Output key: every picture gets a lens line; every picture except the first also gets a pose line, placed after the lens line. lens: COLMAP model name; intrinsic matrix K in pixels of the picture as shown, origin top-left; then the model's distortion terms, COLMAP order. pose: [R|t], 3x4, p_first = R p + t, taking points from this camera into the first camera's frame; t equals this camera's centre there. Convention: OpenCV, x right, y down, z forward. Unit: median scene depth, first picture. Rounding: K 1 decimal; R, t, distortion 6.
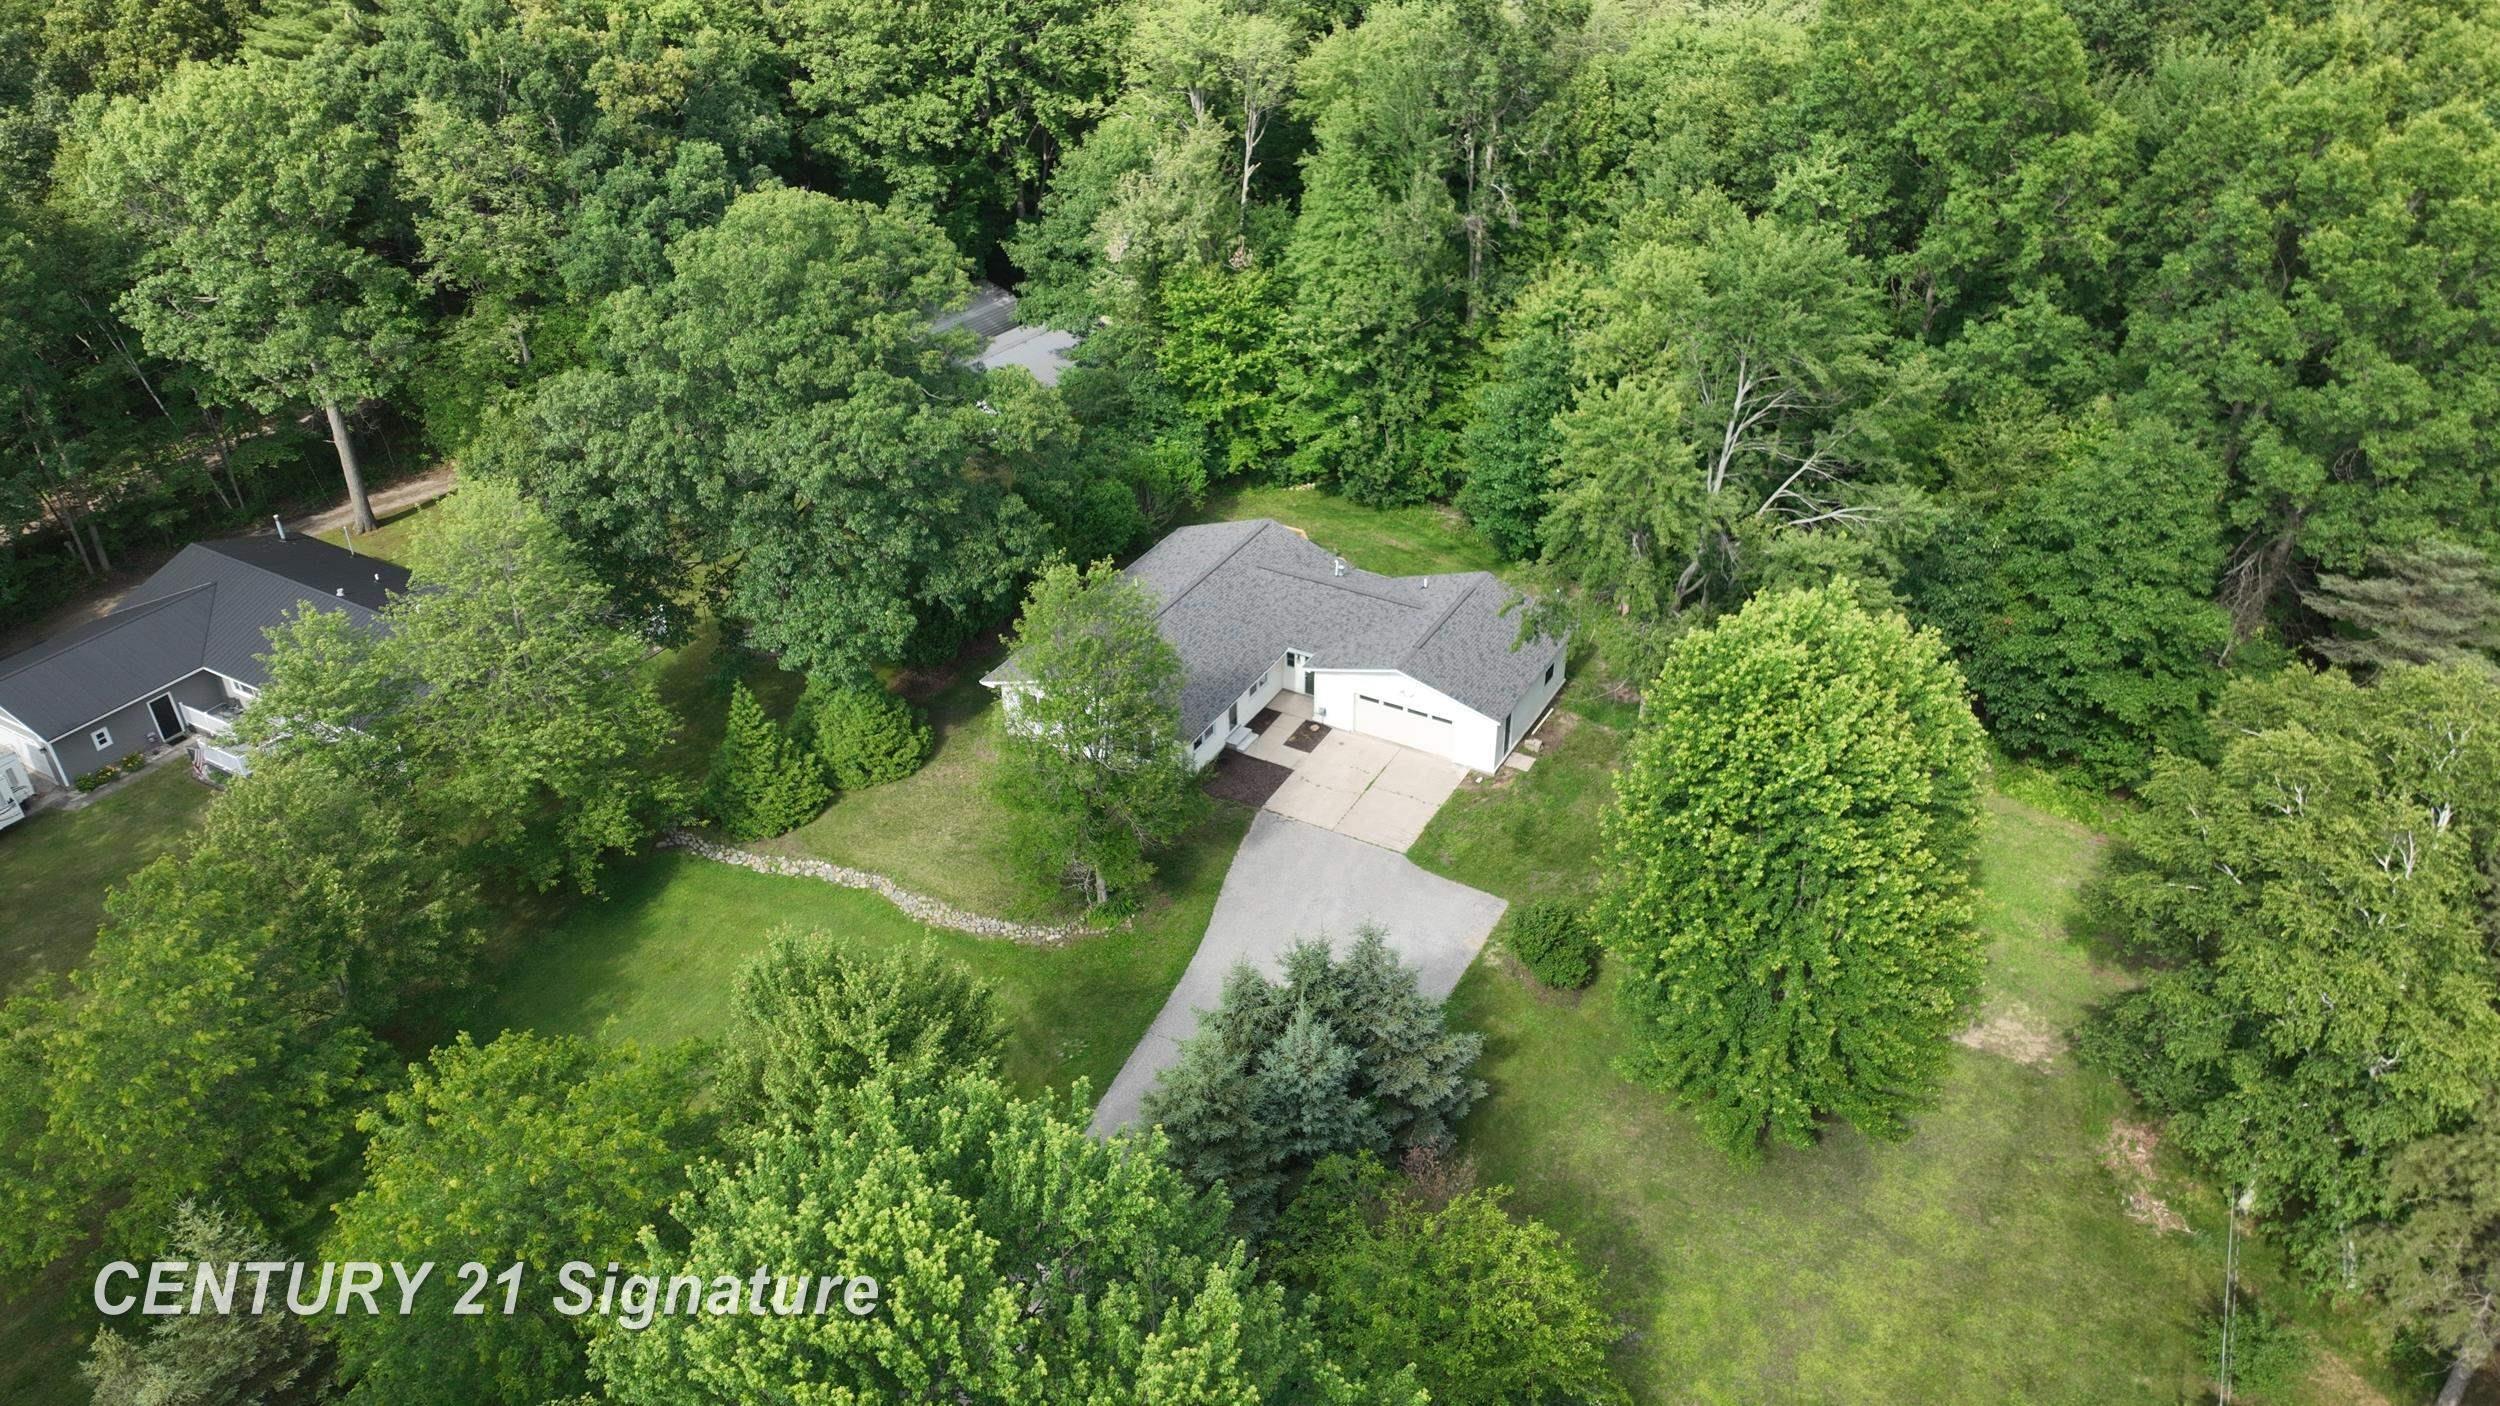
lens RADIAL K [[1792.0, 0, 1260.2], [0, 1792.0, 698.0], [0, 0, 1]] dist [0.007087, 0.011656]
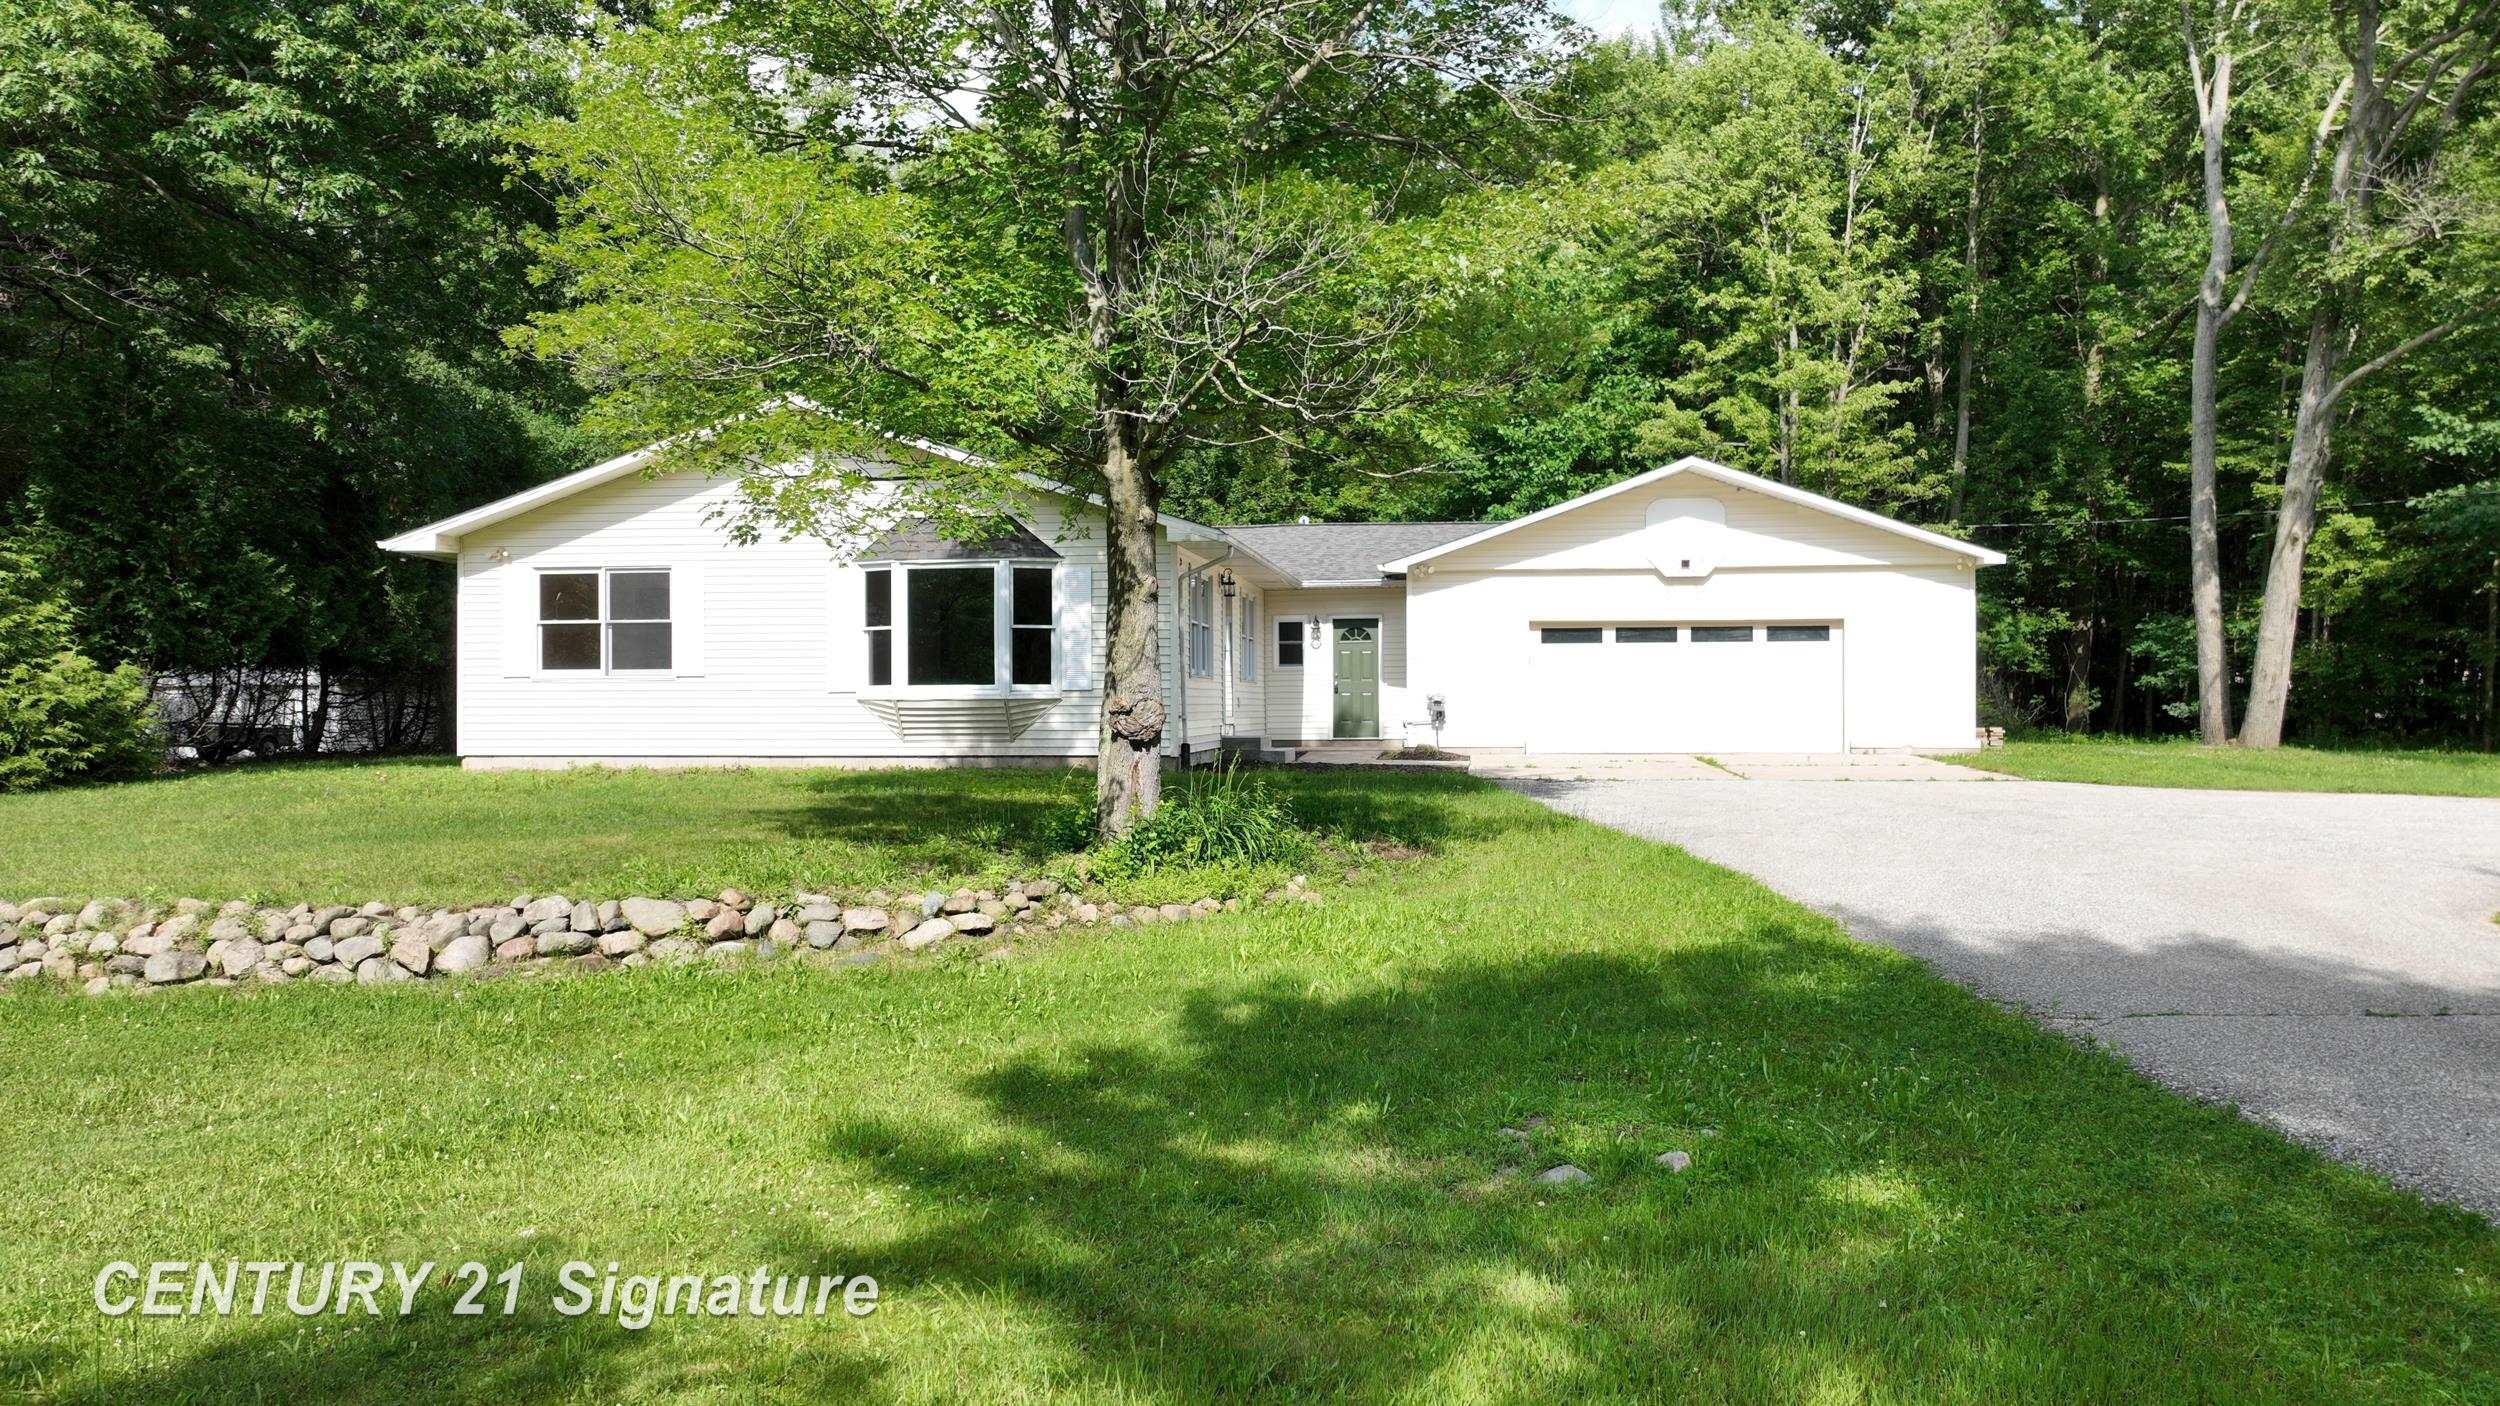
lens RADIAL K [[1779.2, 0, 1253.8], [0, 1779.2, 709.8], [0, 0, 1]] dist [0.001254, 0.022062]
pose [[0.930910, -0.004837, 0.365217, -0.128359], [0.200270, 0.842961, -0.499309, 0.178024], [-0.305448, 0.537953, 0.785689, 0.737361]]
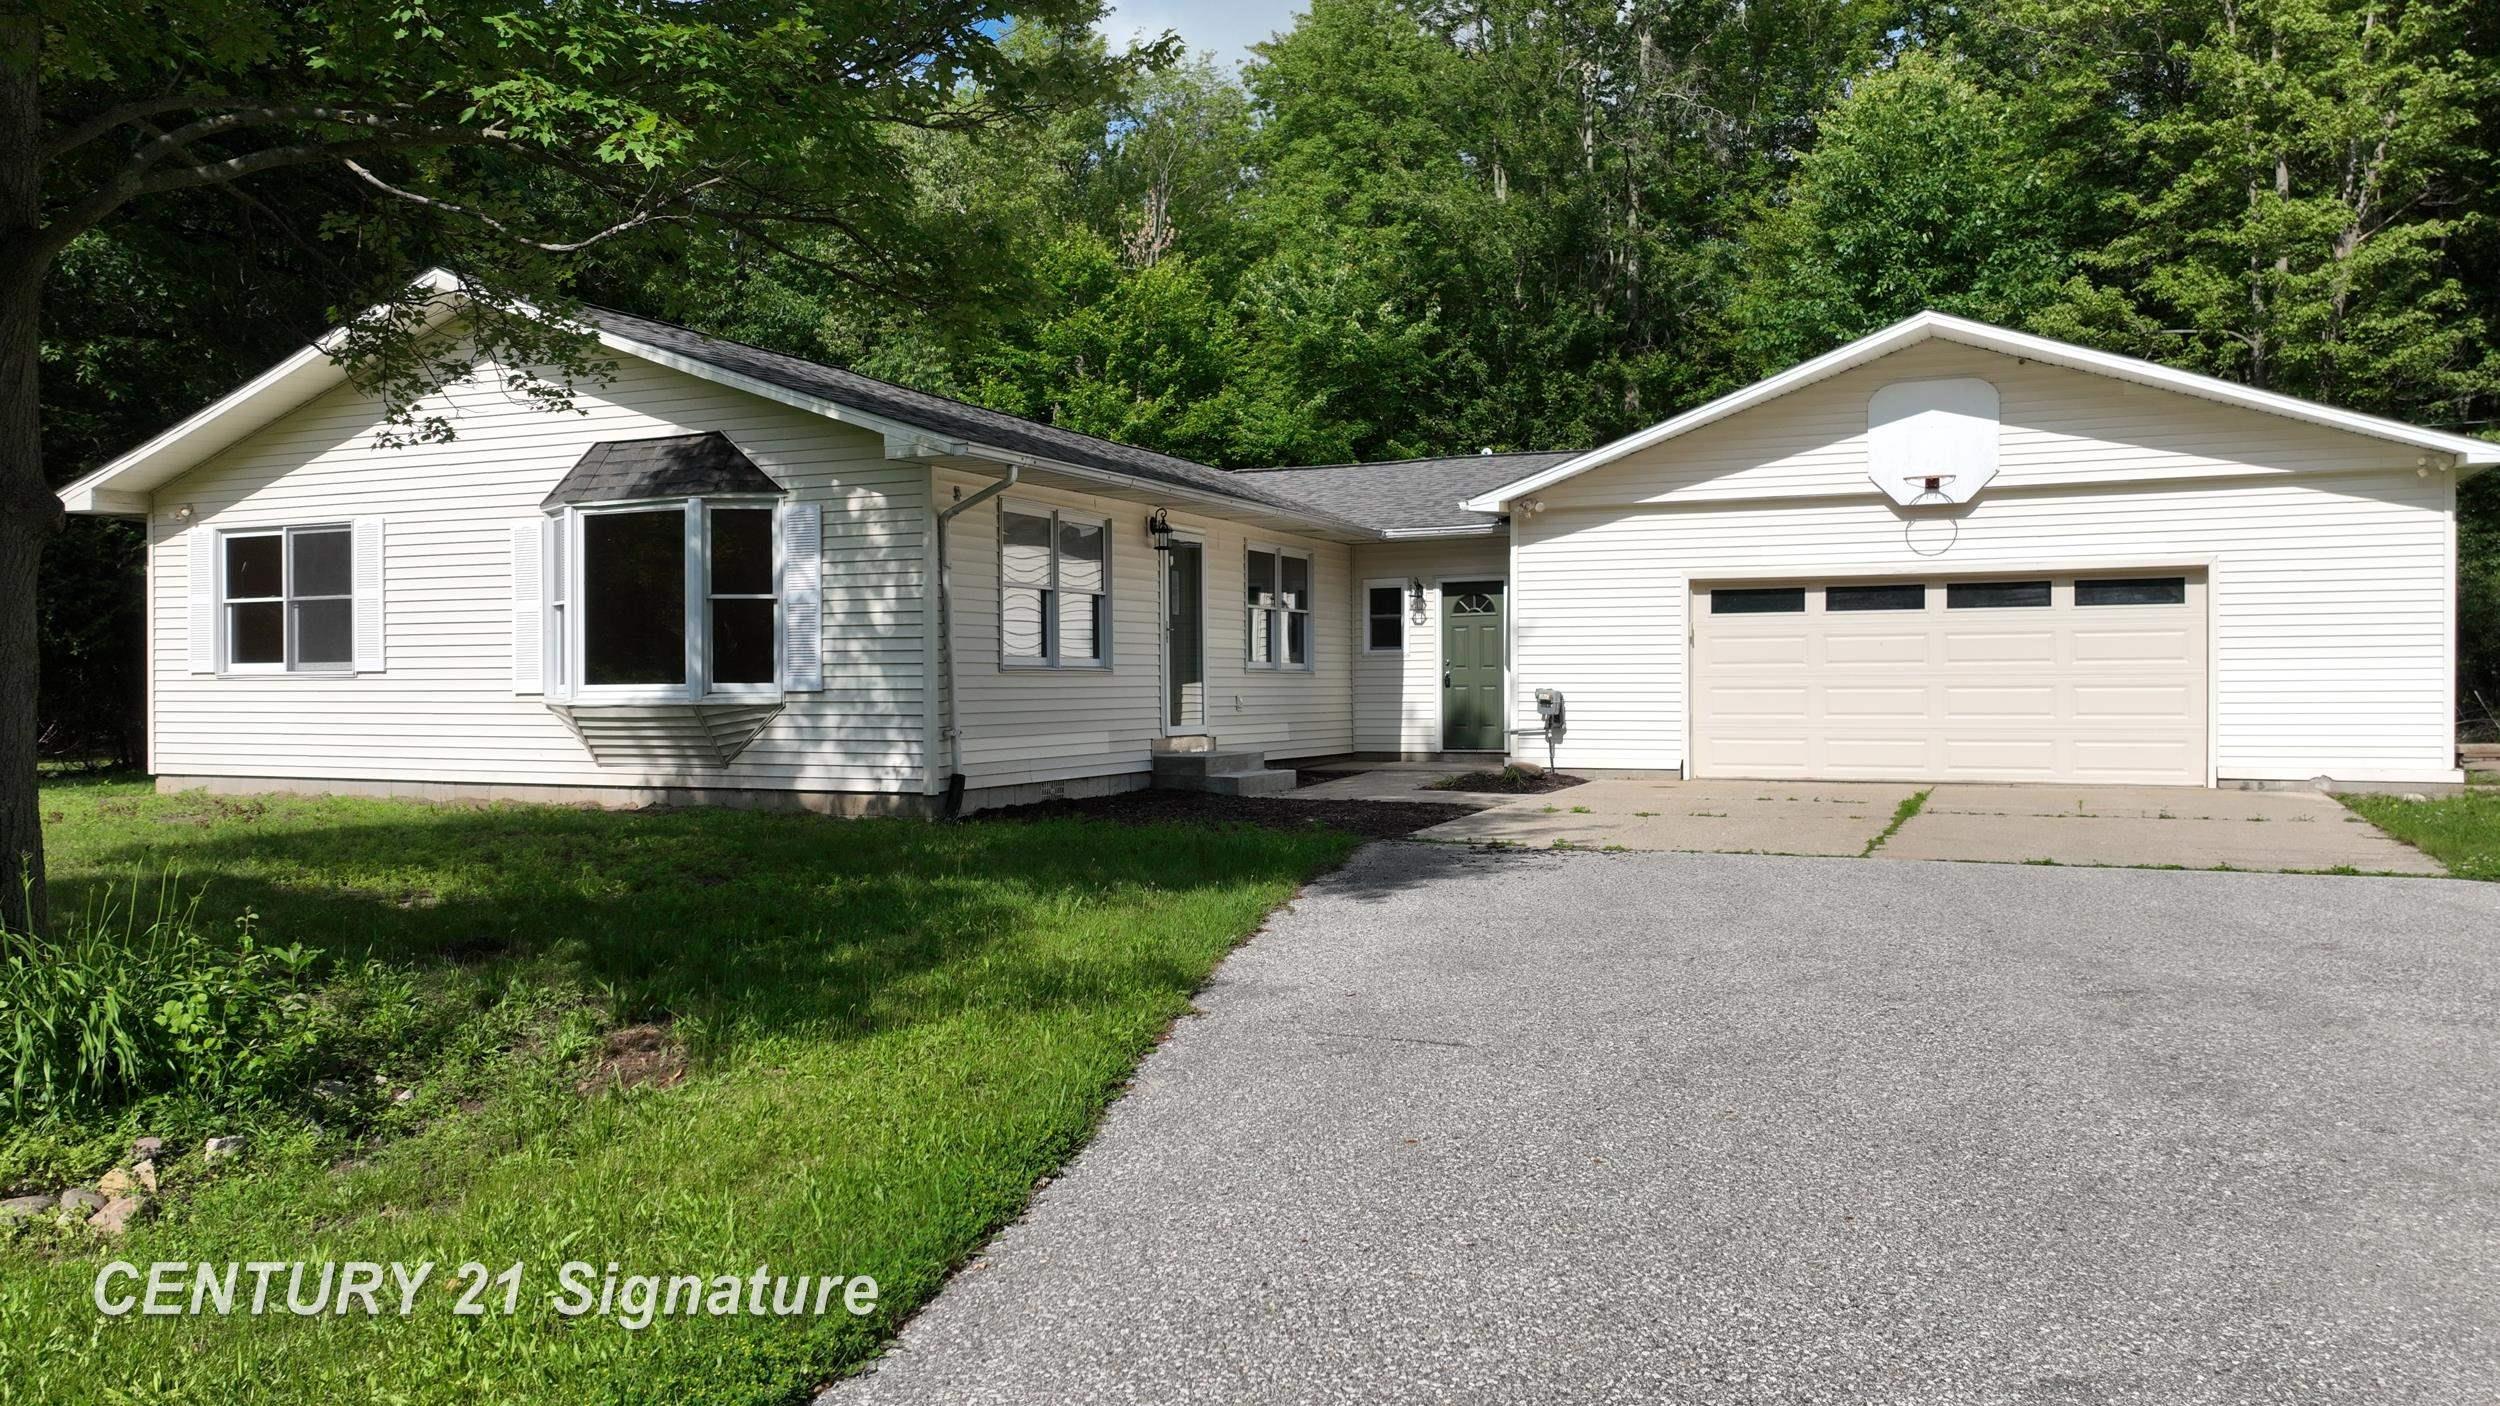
lens RADIAL K [[1792.0, 0, 1260.2], [0, 1792.0, 698.0], [0, 0, 1]] dist [0.007087, 0.011656]
pose [[0.997044, -0.005215, 0.076658, -0.022868], [0.045380, 0.845063, -0.532737, 0.134161], [-0.062003, 0.534641, 0.842802, 0.801424]]
